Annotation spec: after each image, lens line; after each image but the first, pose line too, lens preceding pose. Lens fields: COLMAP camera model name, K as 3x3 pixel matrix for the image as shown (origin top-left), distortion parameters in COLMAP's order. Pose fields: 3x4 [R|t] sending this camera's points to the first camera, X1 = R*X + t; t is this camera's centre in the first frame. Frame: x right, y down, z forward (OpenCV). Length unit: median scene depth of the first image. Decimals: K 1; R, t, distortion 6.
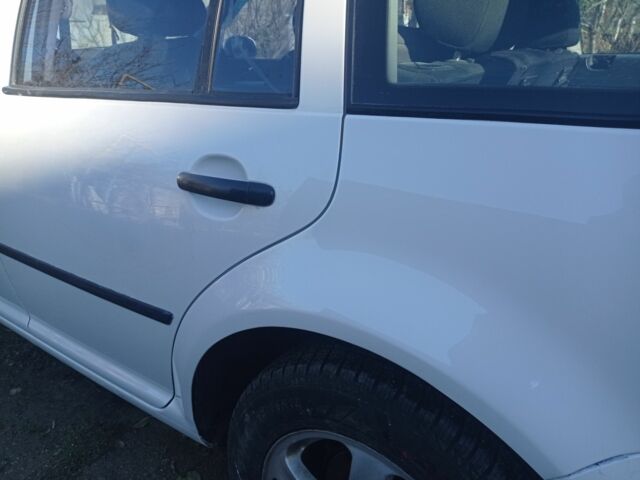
lens RADIAL K [[473.2, 0, 319.2], [0, 473.2, 239.4], [0, 0, 1]] dist [0.045529, -0.012126]
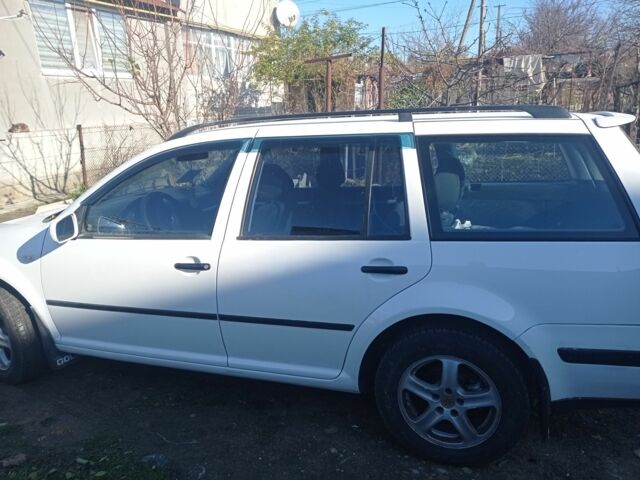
lens RADIAL K [[473.2, 0, 324.9], [0, 473.2, 237.5], [0, 0, 1]] dist [0.045529, -0.012126]
pose [[0.963137, -0.099756, 0.249831, -1.060762], [0.139052, 0.979626, -0.144908, 0.052411], [-0.230285, 0.174305, 0.957385, -1.399499]]
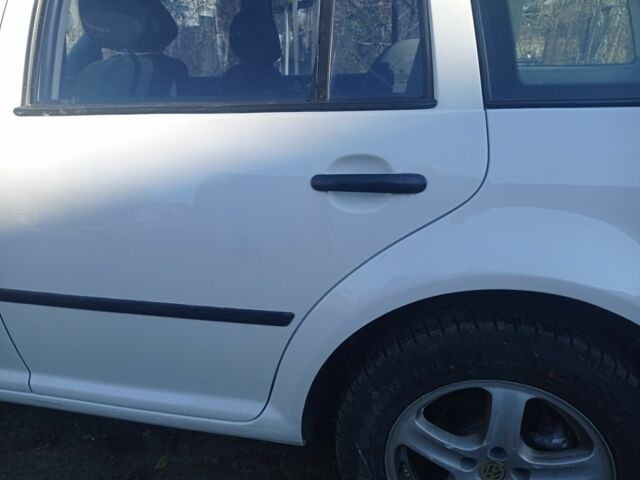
lens RADIAL K [[473.2, 0, 322.4], [0, 473.2, 242.4], [0, 0, 1]] dist [0.045529, -0.012126]
pose [[0.929177, -0.133079, 0.344847, -0.620718], [0.144656, 0.989450, -0.007933, 0.020733], [-0.340154, 0.057255, 0.938625, -0.000940]]
